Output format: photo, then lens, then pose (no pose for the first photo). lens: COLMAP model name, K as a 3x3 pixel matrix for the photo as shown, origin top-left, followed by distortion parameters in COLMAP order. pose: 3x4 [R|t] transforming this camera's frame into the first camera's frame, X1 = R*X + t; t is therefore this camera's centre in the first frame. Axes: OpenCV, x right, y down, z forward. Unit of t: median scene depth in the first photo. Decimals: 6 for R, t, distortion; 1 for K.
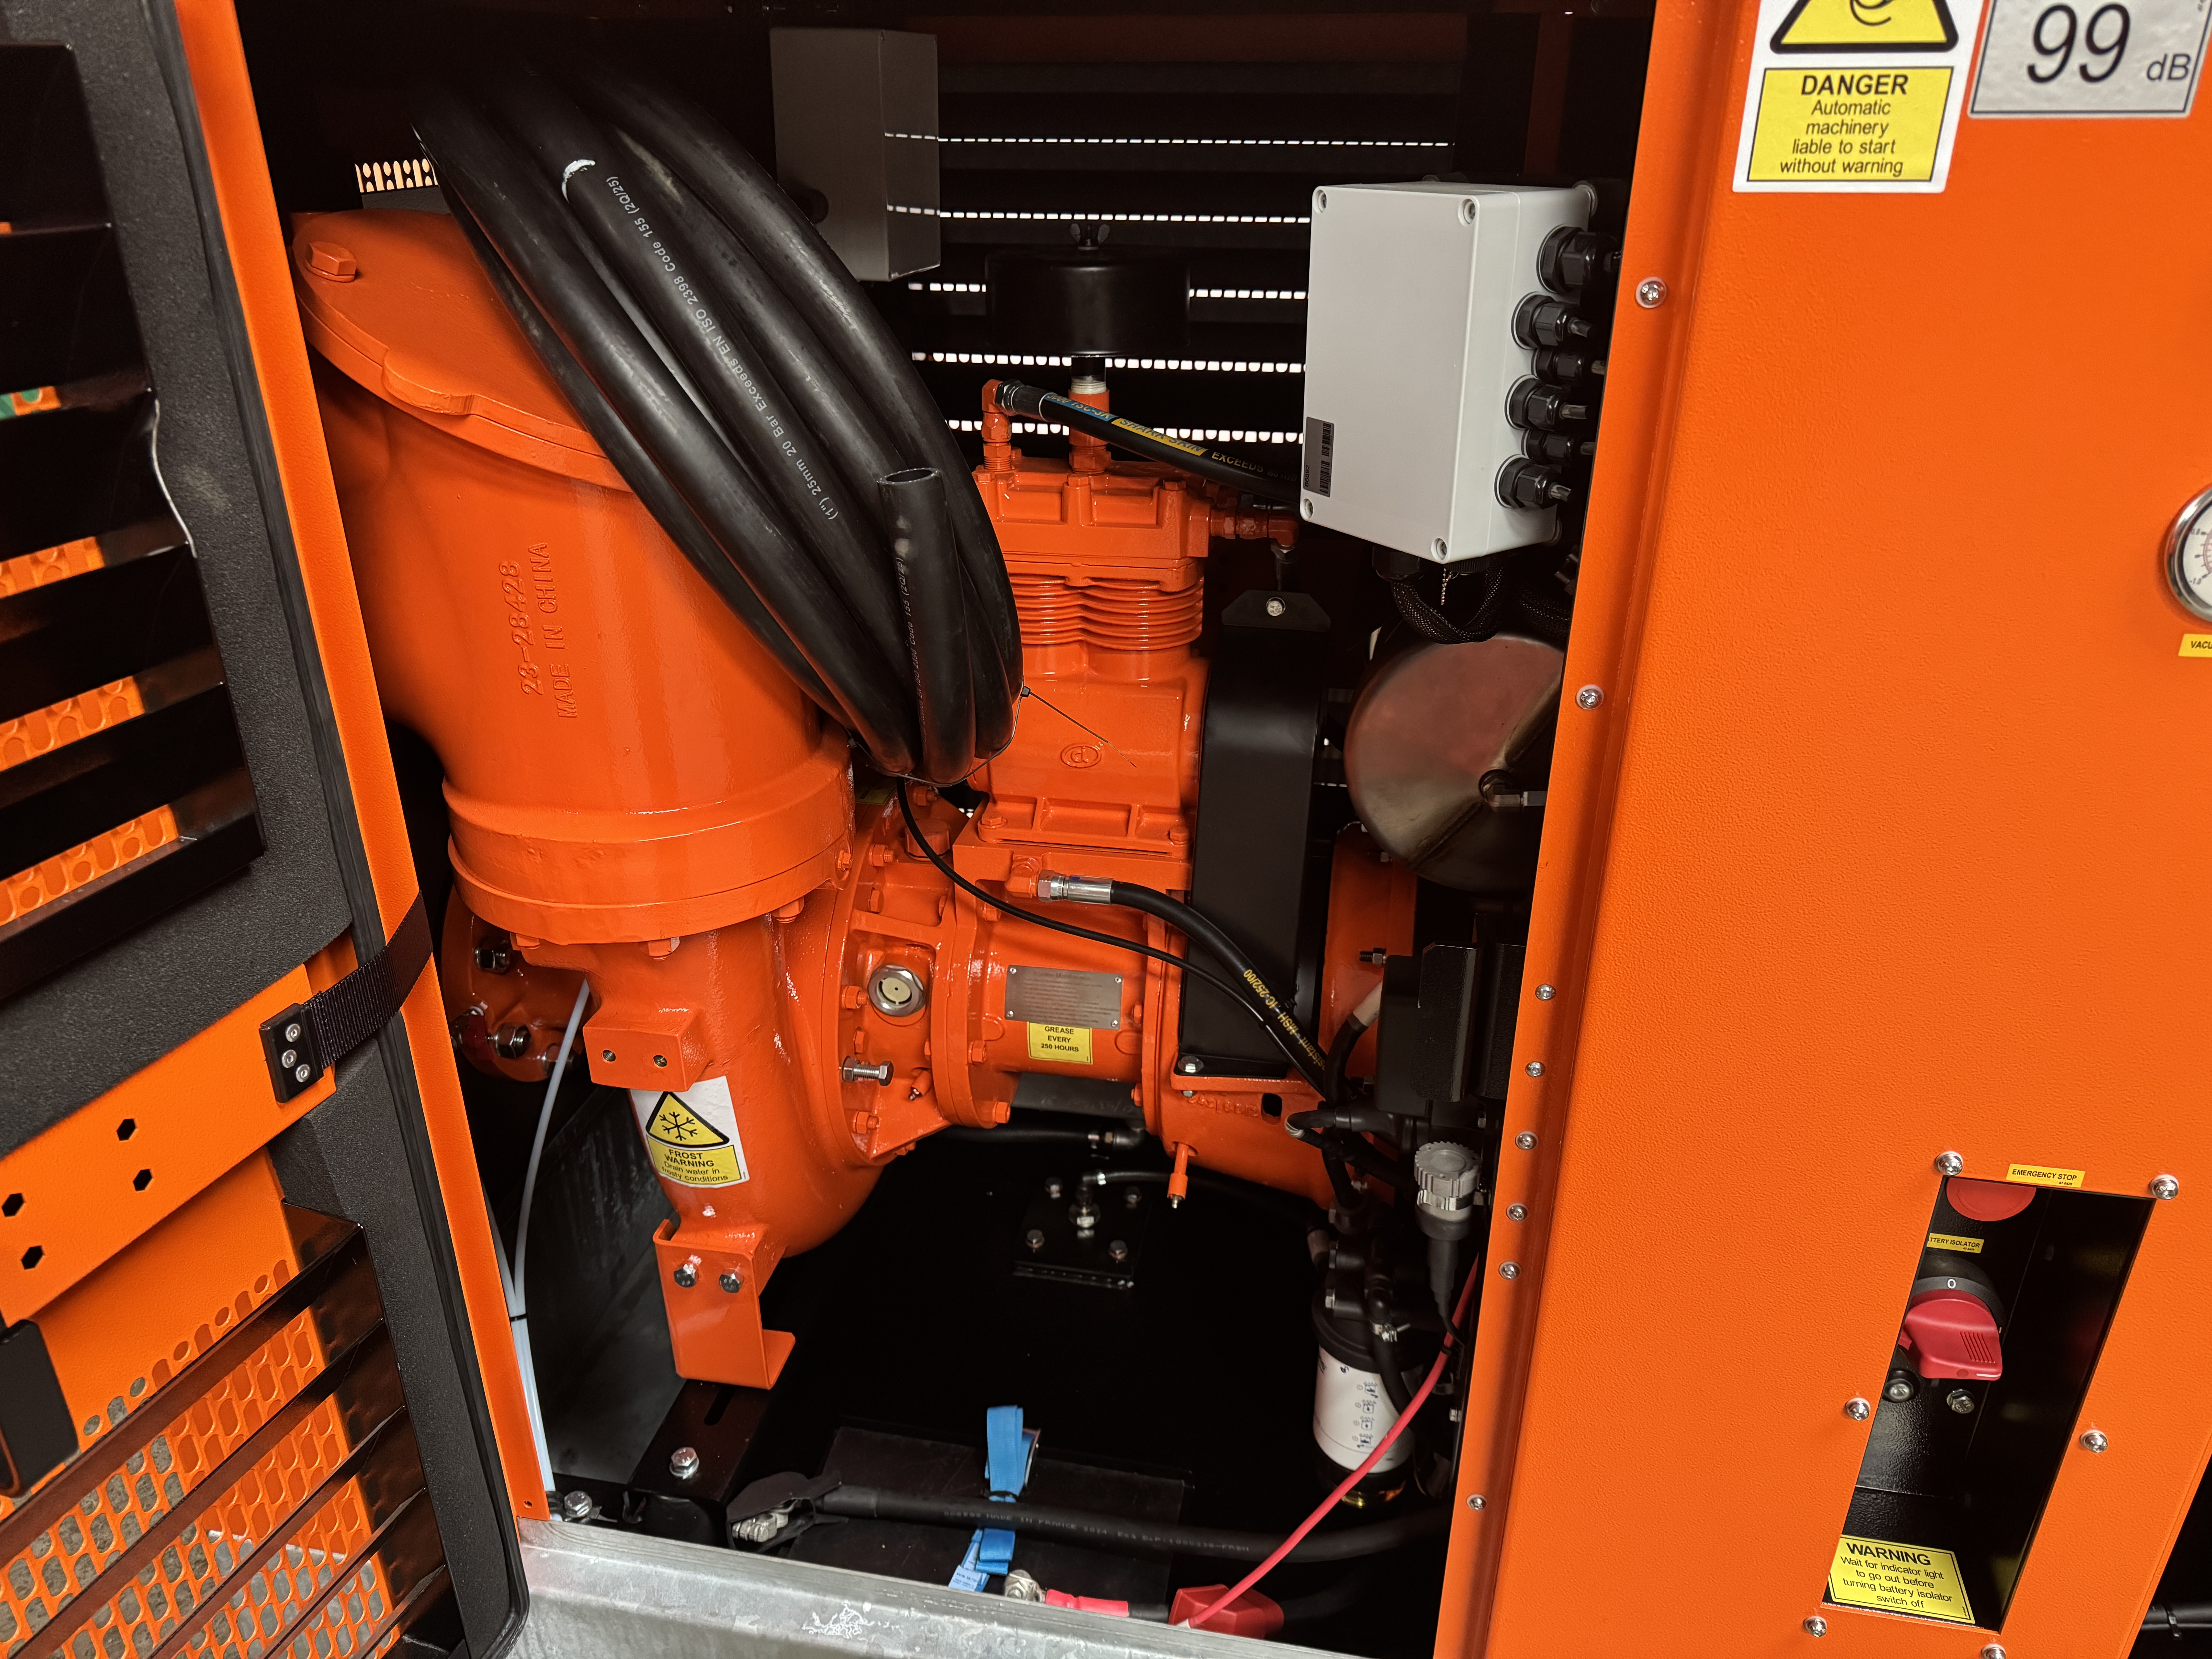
lens RADIAL K [[1573.0, 0, 1108.5], [0, 1573.0, 828.5], [0, 0, 1]] dist [0.001898, -0.001354]
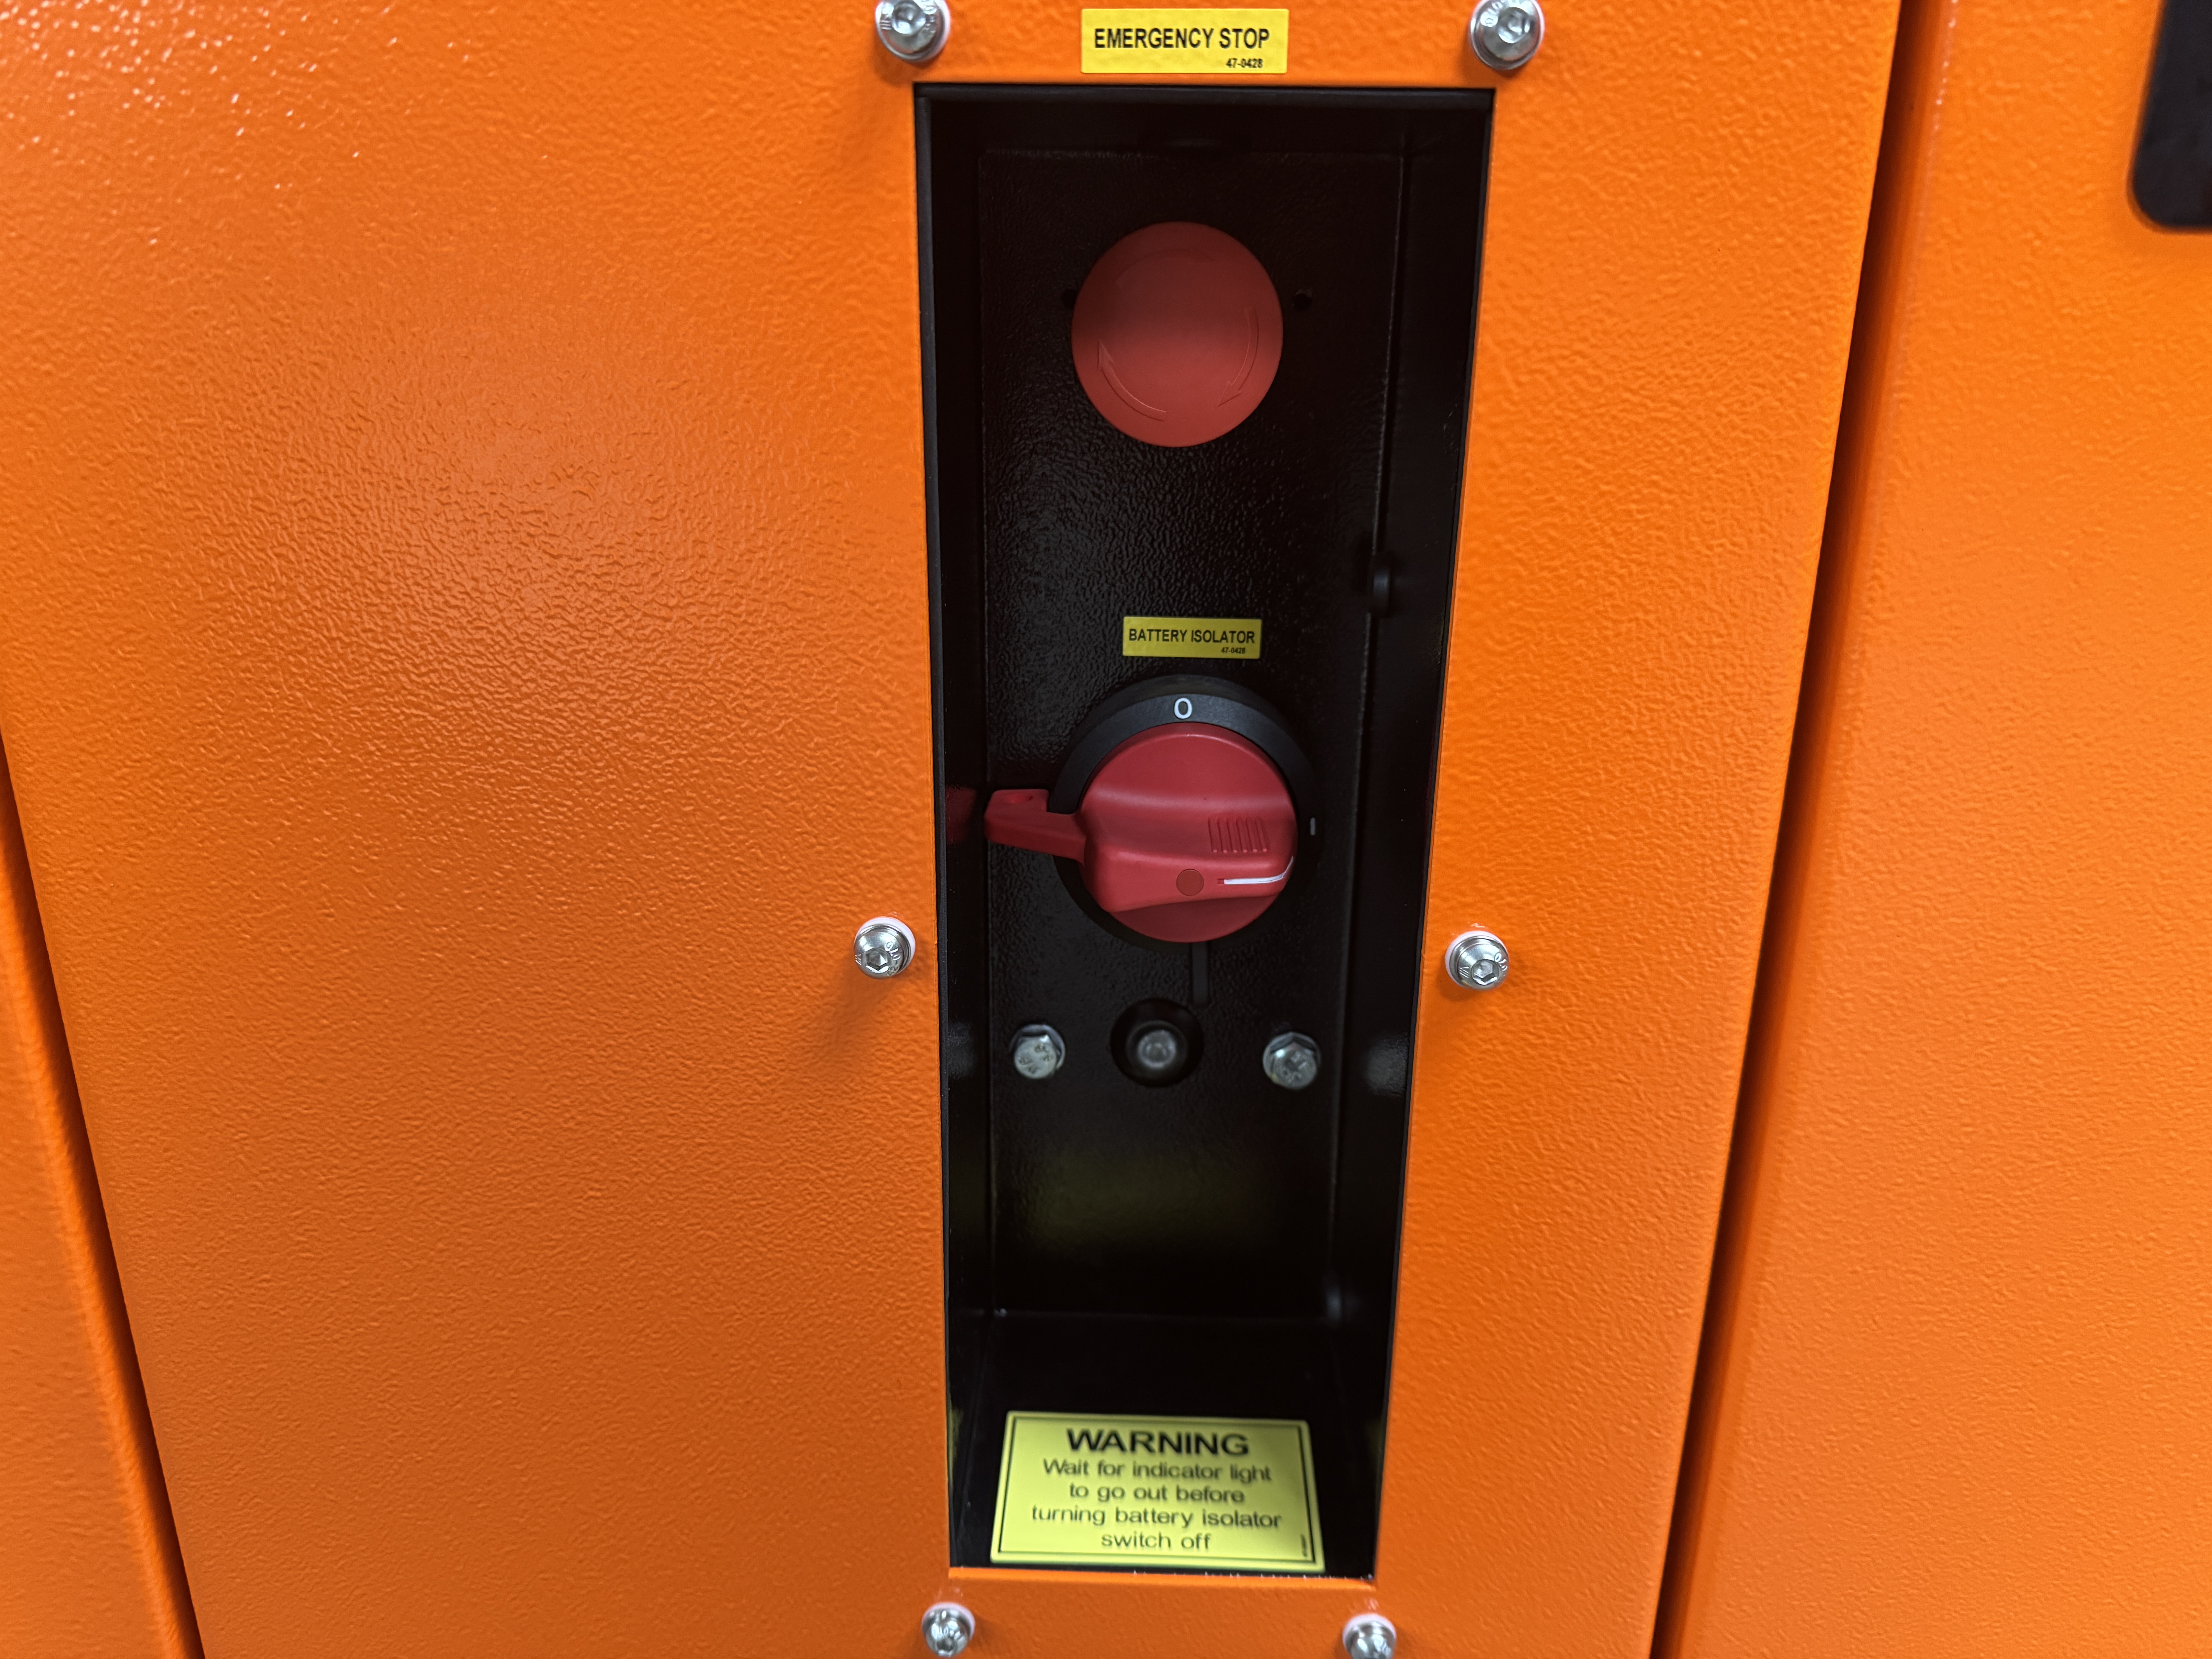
lens RADIAL K [[1573.0, 0, 1102.1], [0, 1573.0, 830.5], [0, 0, 1]] dist [0.001898, -0.001354]
pose [[0.986177, -0.047760, 0.158665, 0.431534], [0.065733, 0.991752, -0.110035, 0.351393], [-0.152101, 0.118944, 0.981182, 0.580766]]
